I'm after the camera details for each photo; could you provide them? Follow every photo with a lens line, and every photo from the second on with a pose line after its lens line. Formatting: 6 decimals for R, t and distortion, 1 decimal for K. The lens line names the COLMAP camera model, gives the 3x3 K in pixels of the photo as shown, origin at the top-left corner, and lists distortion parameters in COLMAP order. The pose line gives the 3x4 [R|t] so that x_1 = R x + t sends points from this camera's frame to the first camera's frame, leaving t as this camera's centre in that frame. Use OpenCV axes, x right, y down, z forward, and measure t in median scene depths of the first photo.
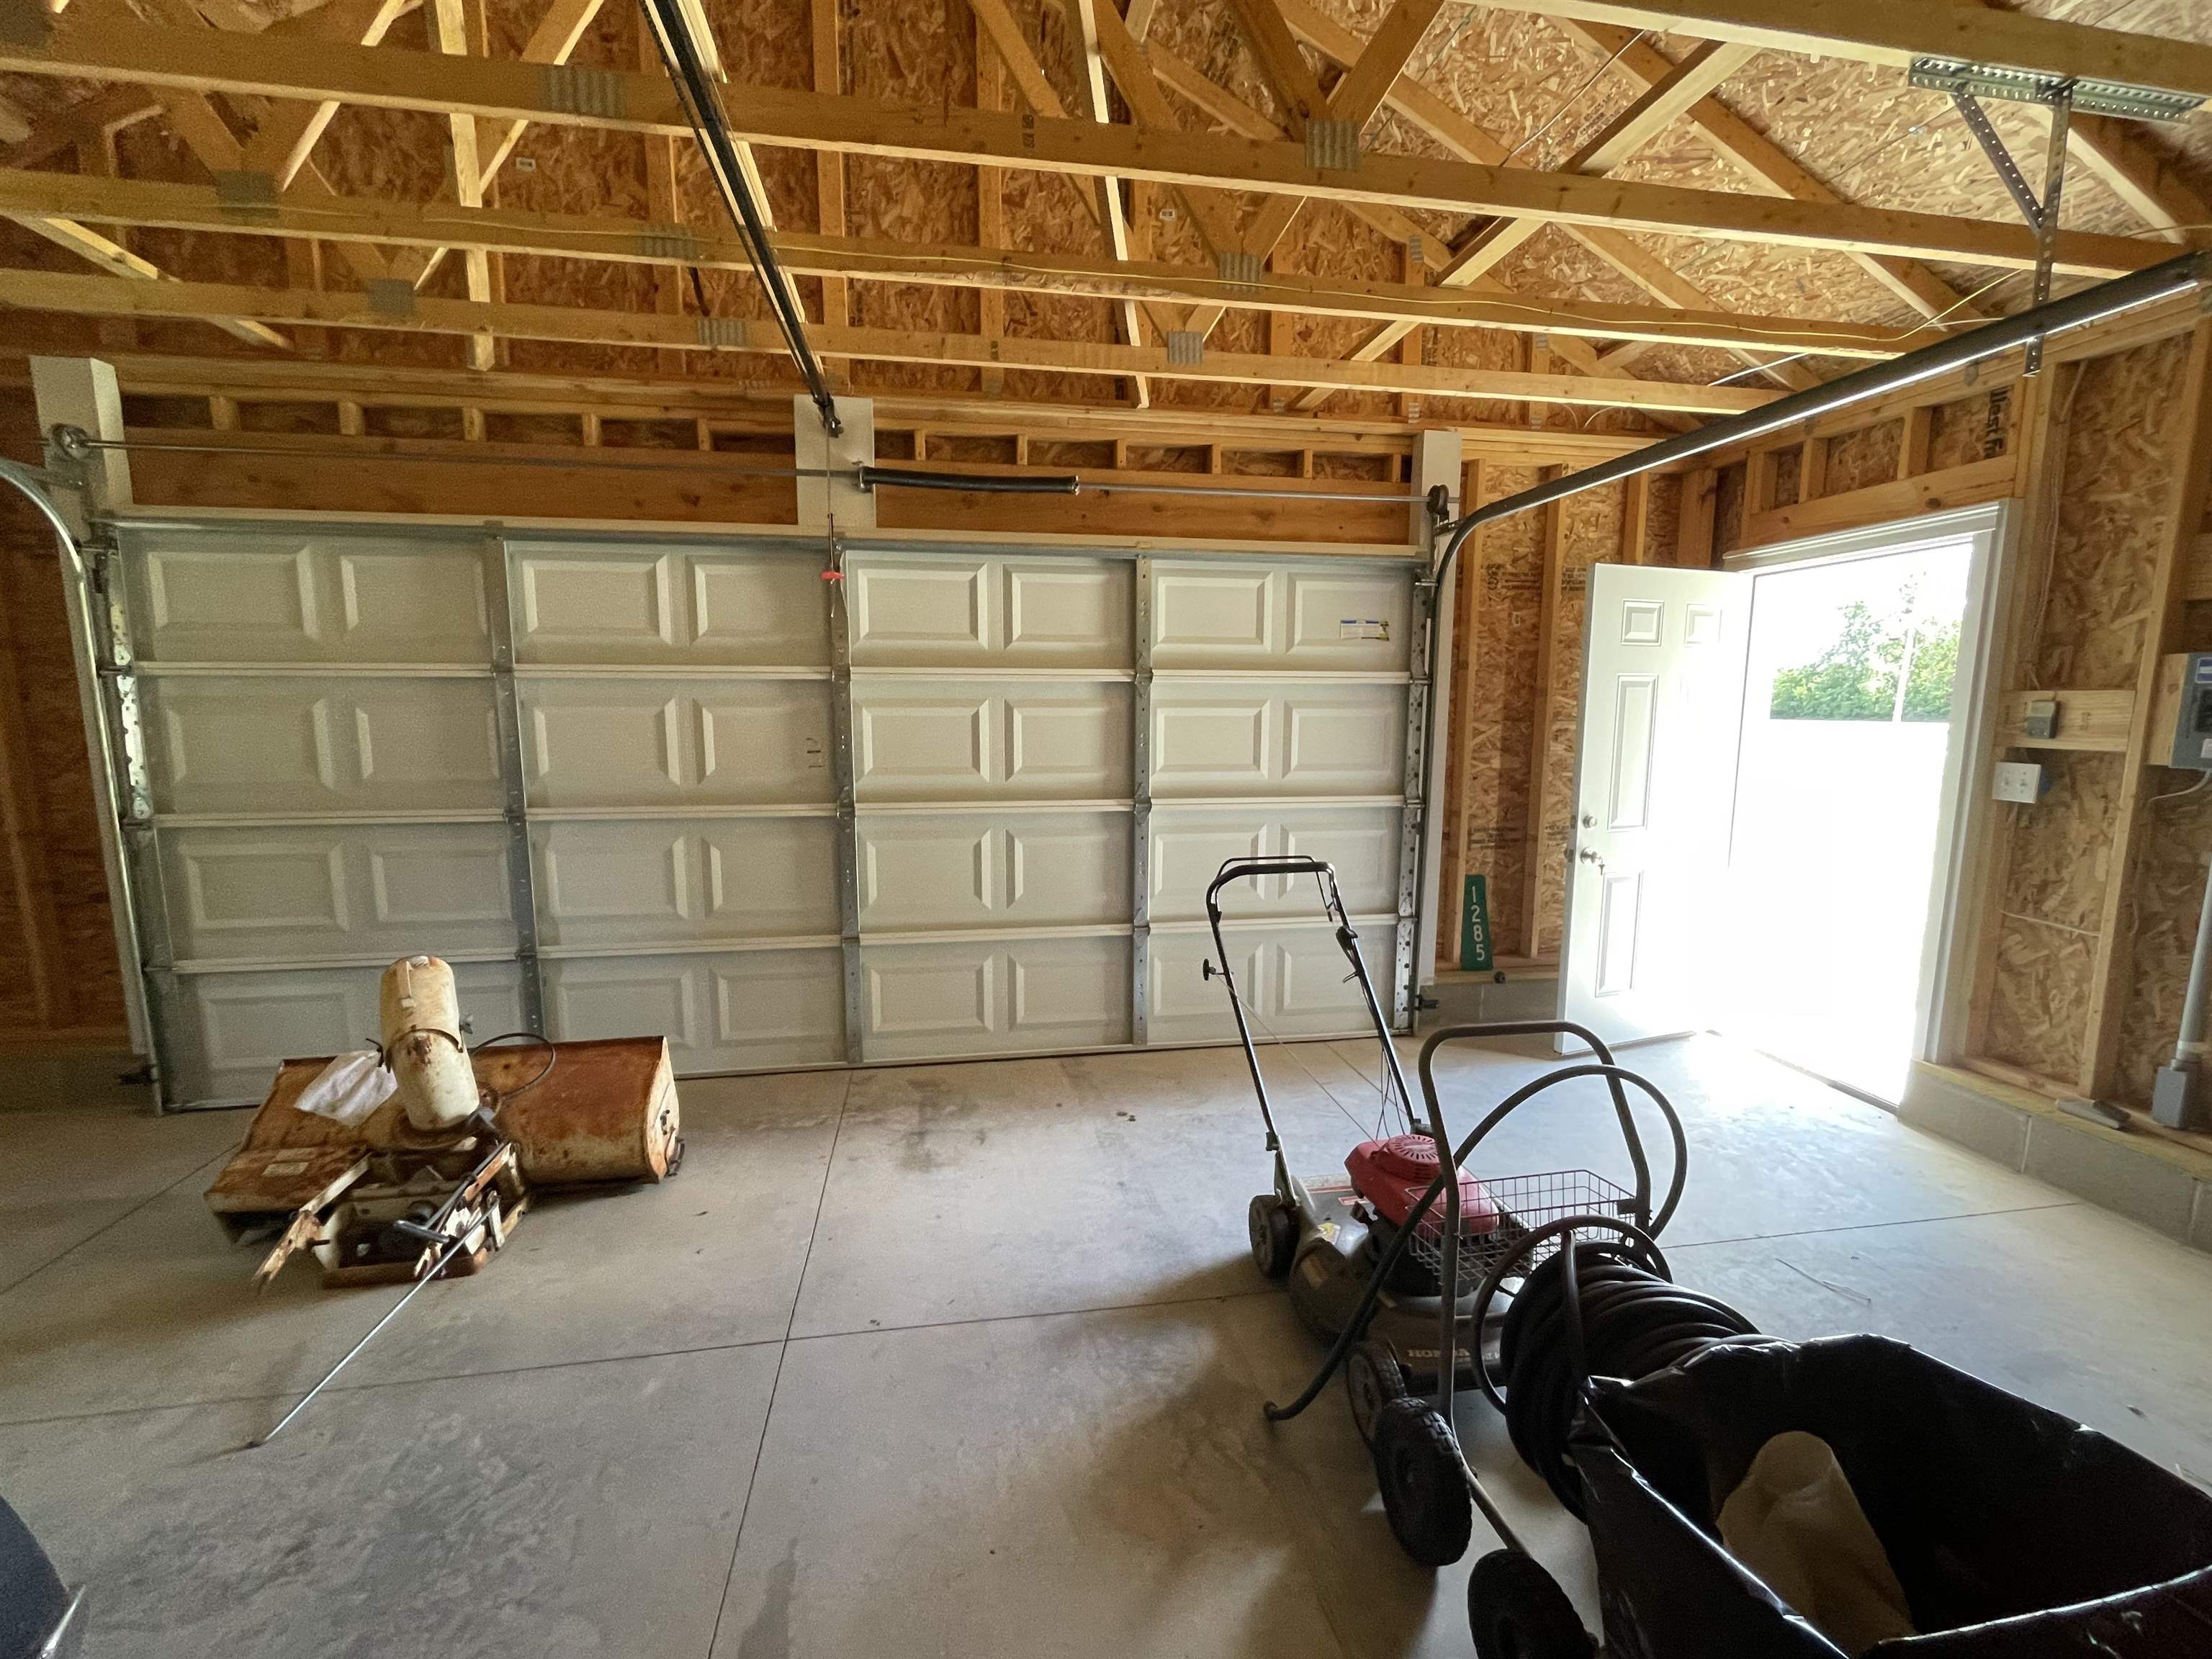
lens RADIAL K [[894.0, 0, 1106.0], [0, 894.0, 829.5], [0, 0, 1]] dist [-0.003020, -0.000263]
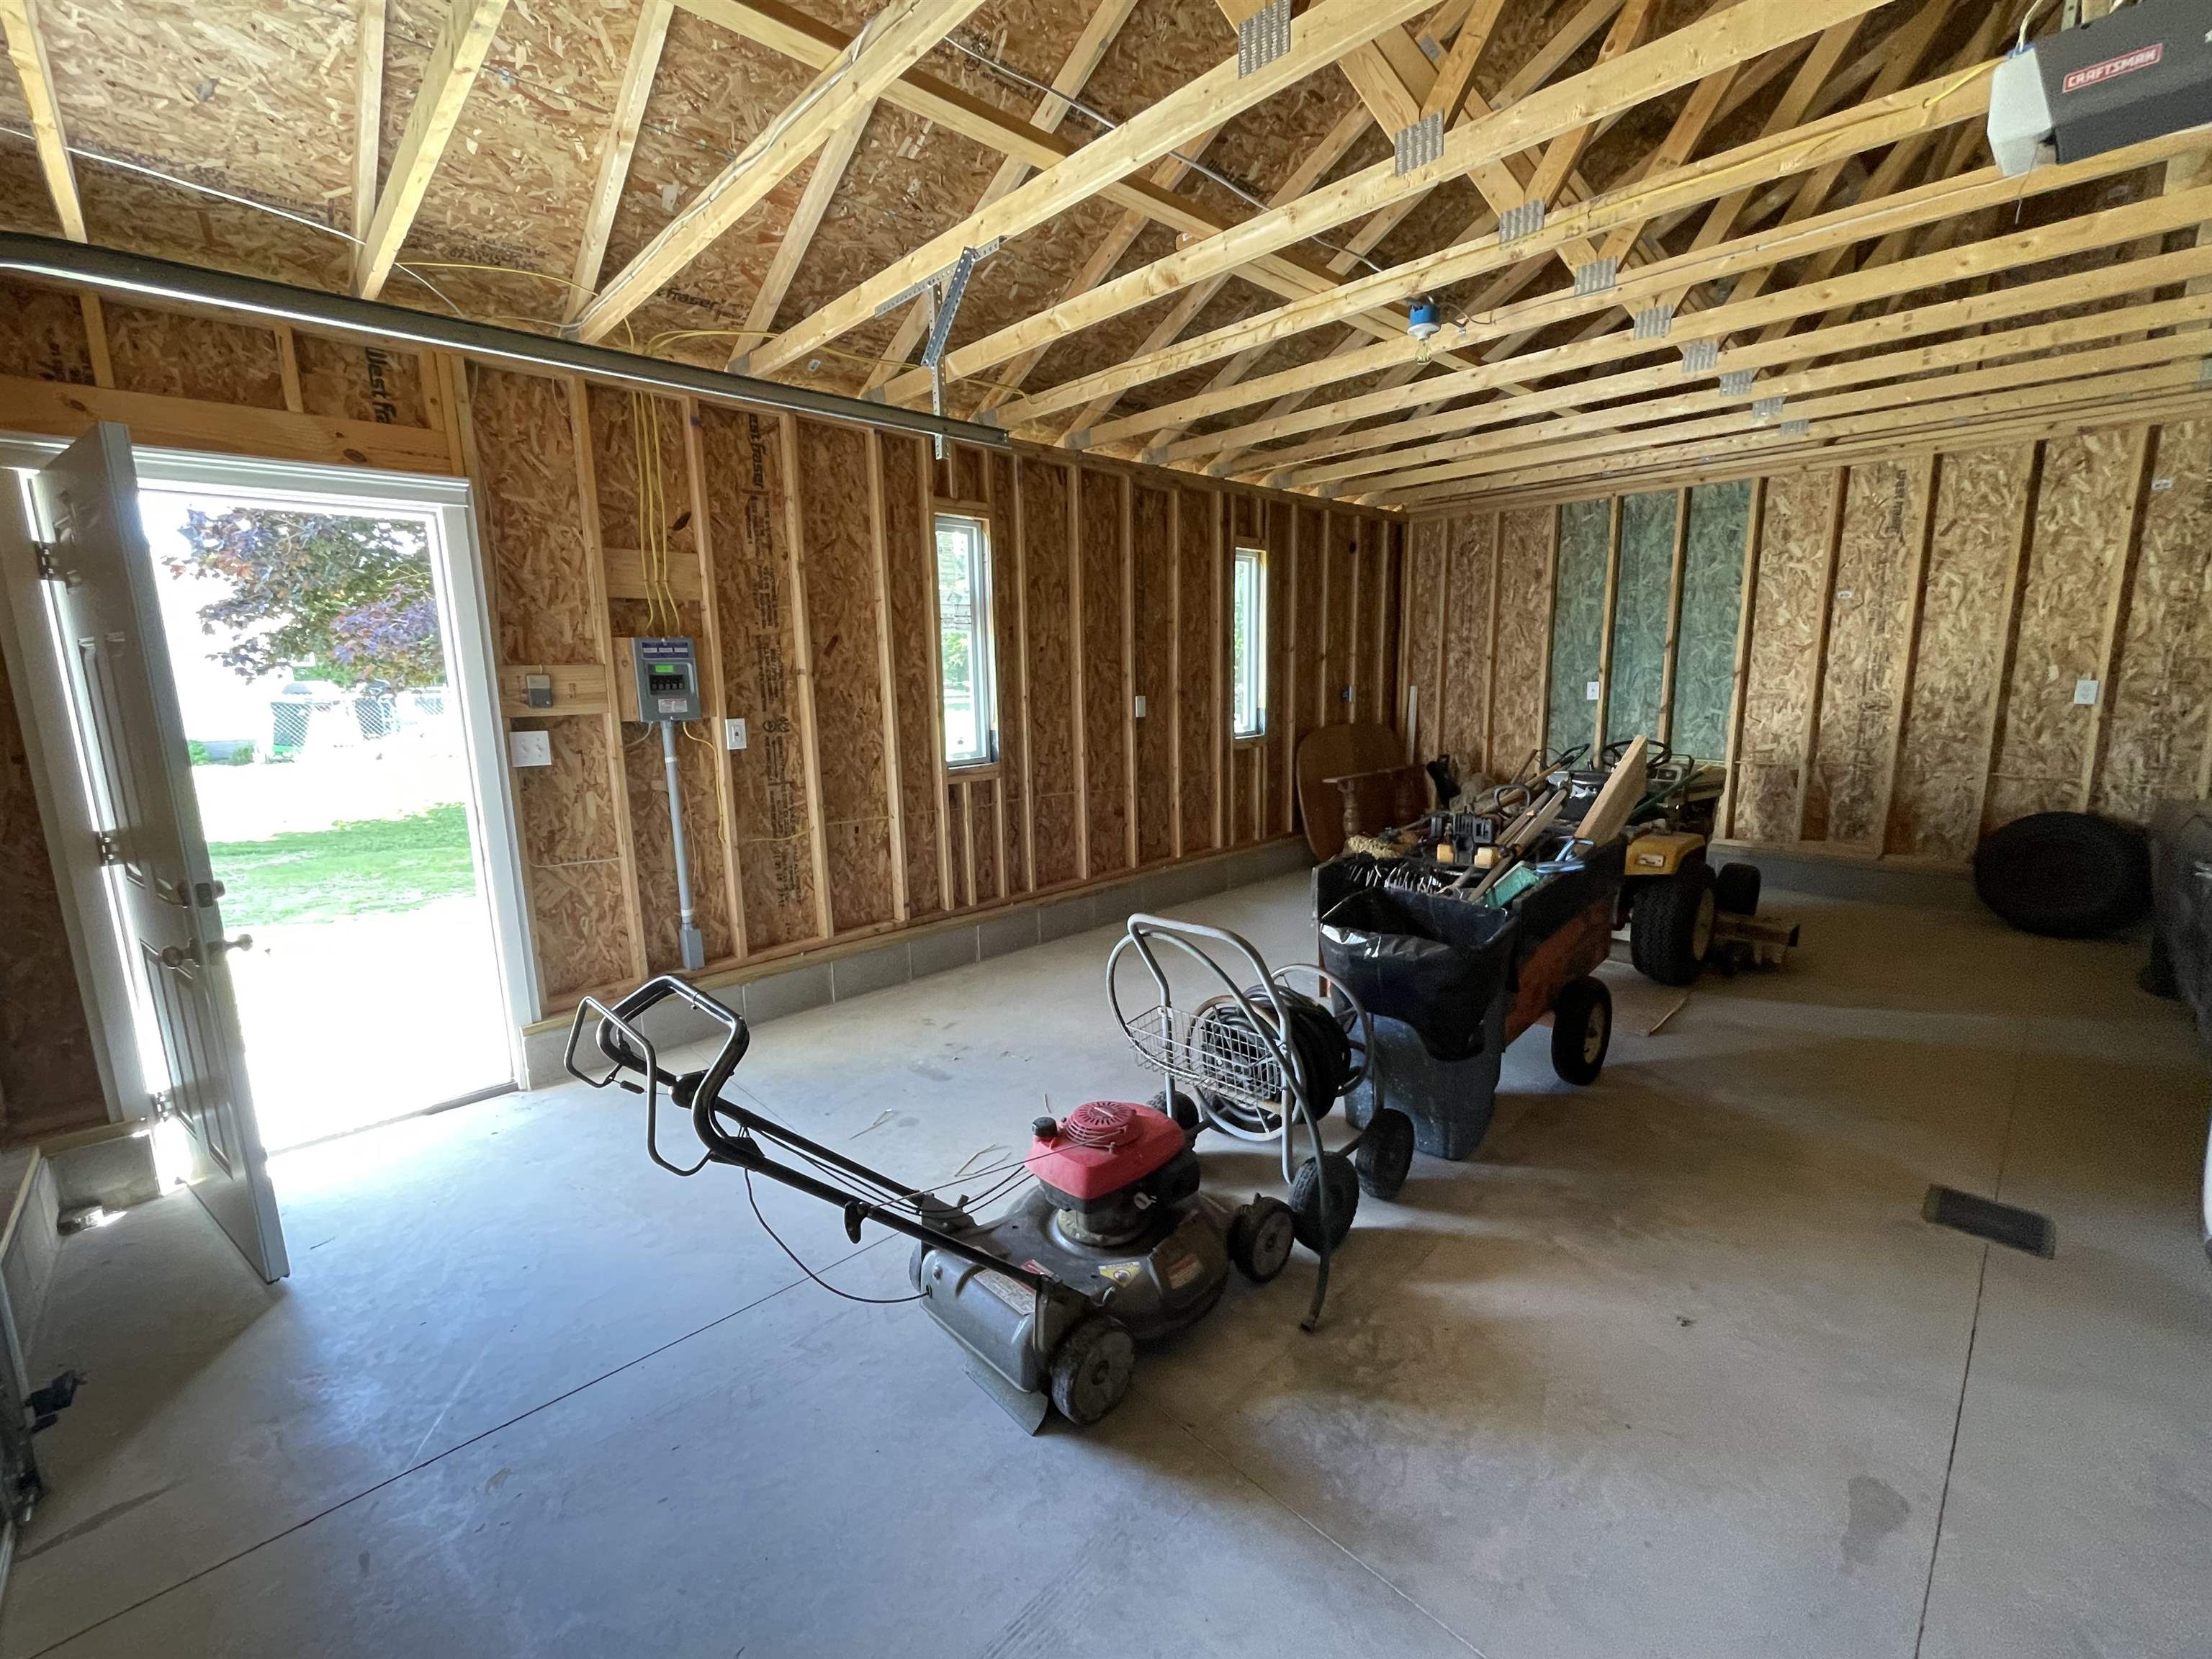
lens RADIAL K [[925.7, 0, 1106.0], [0, 925.7, 829.5], [0, 0, 1]] dist [-0.008030, -0.000393]
pose [[-0.550944, -0.133620, 0.823776, -0.338185], [0.132196, 0.960663, 0.244237, -0.147276], [-0.824005, 0.243461, -0.511607, 1.063010]]
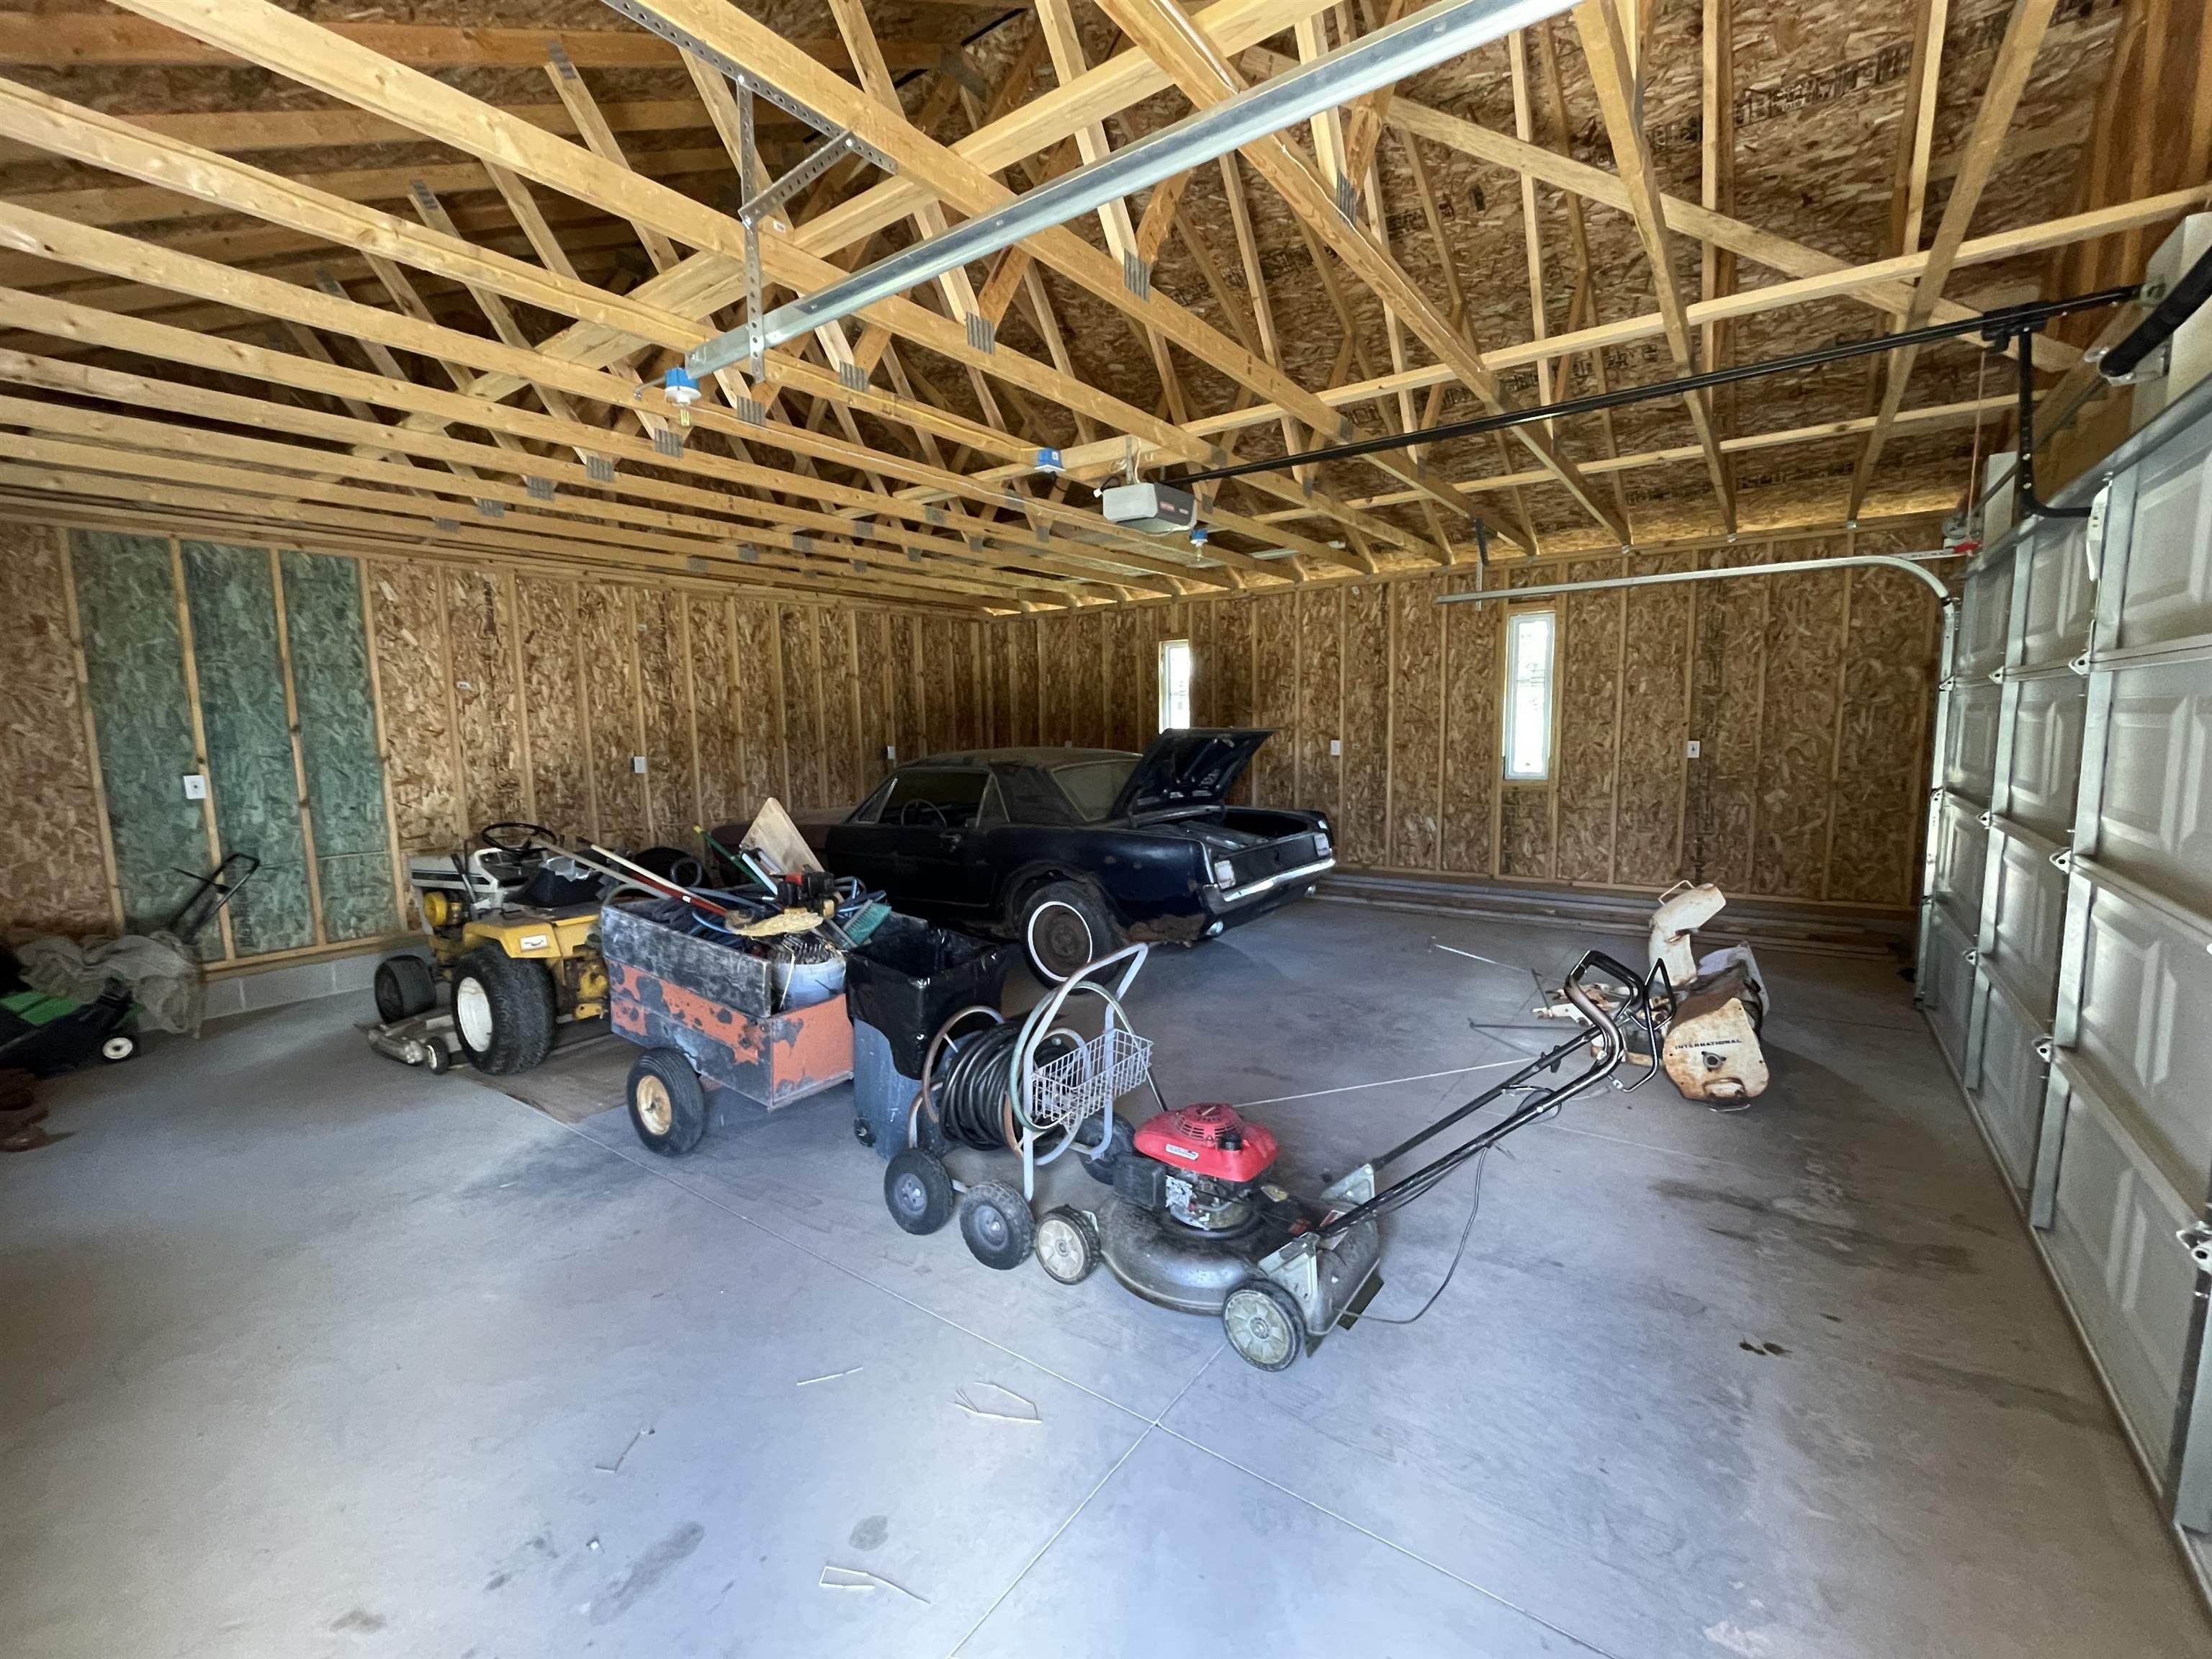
lens RADIAL K [[925.7, 0, 1106.0], [0, 925.7, 829.5], [0, 0, 1]] dist [-0.008030, -0.000393]
pose [[-0.712922, 0.090861, -0.695332, 0.906824], [-0.075884, 0.975751, 0.205308, -0.165590], [0.697125, 0.199134, -0.688739, 1.212642]]
